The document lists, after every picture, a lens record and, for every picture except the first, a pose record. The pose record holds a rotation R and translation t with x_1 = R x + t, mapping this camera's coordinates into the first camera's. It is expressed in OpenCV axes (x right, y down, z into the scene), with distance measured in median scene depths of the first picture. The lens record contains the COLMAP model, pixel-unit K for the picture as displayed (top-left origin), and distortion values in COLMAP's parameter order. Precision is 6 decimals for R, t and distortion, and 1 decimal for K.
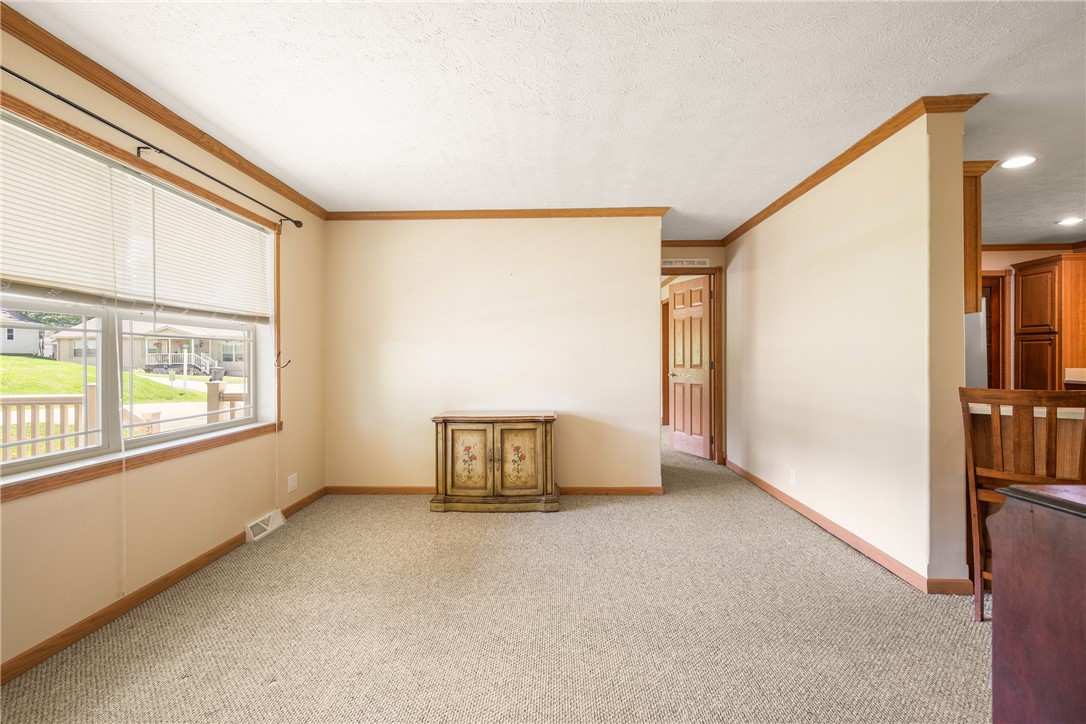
lens RADIAL K [[504.6, 0, 544.0], [0, 504.6, 356.9], [0, 0, 1]] dist [-0.000327, 0.000264]
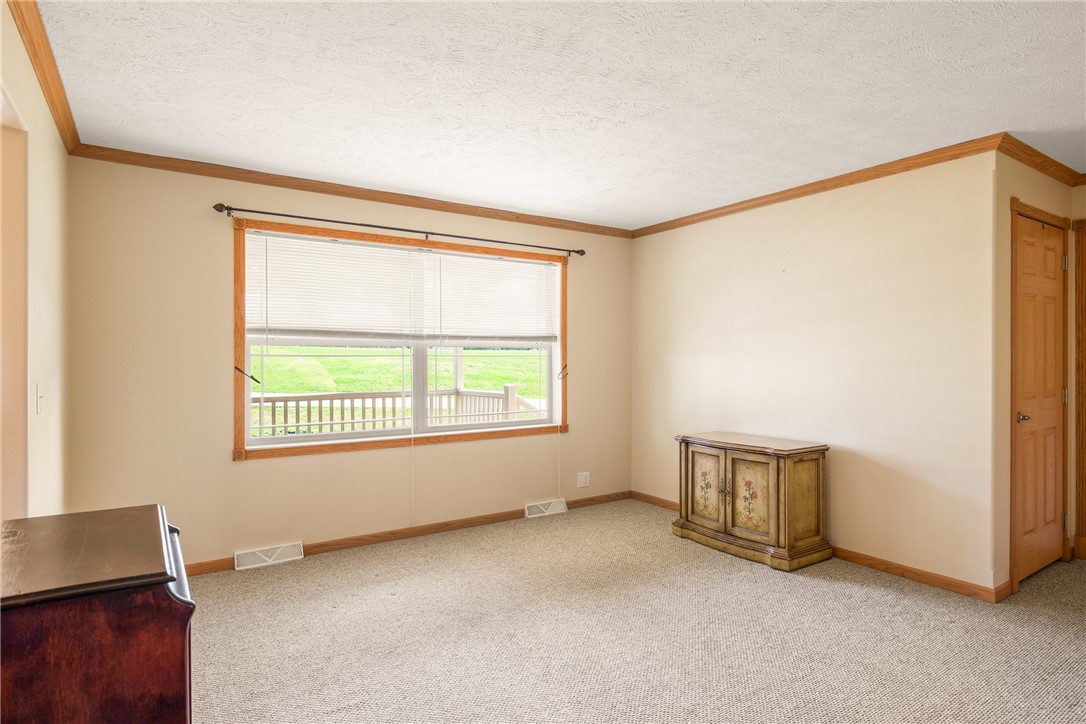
lens RADIAL K [[582.4, 0, 552.9], [0, 582.4, 359.4], [0, 0, 1]] dist [-0.003542, -0.002237]
pose [[0.600795, 0.004881, -0.799388, 0.524106], [0.001621, 0.999972, 0.007323, -0.032437], [0.799401, -0.005696, 0.600770, 0.159641]]
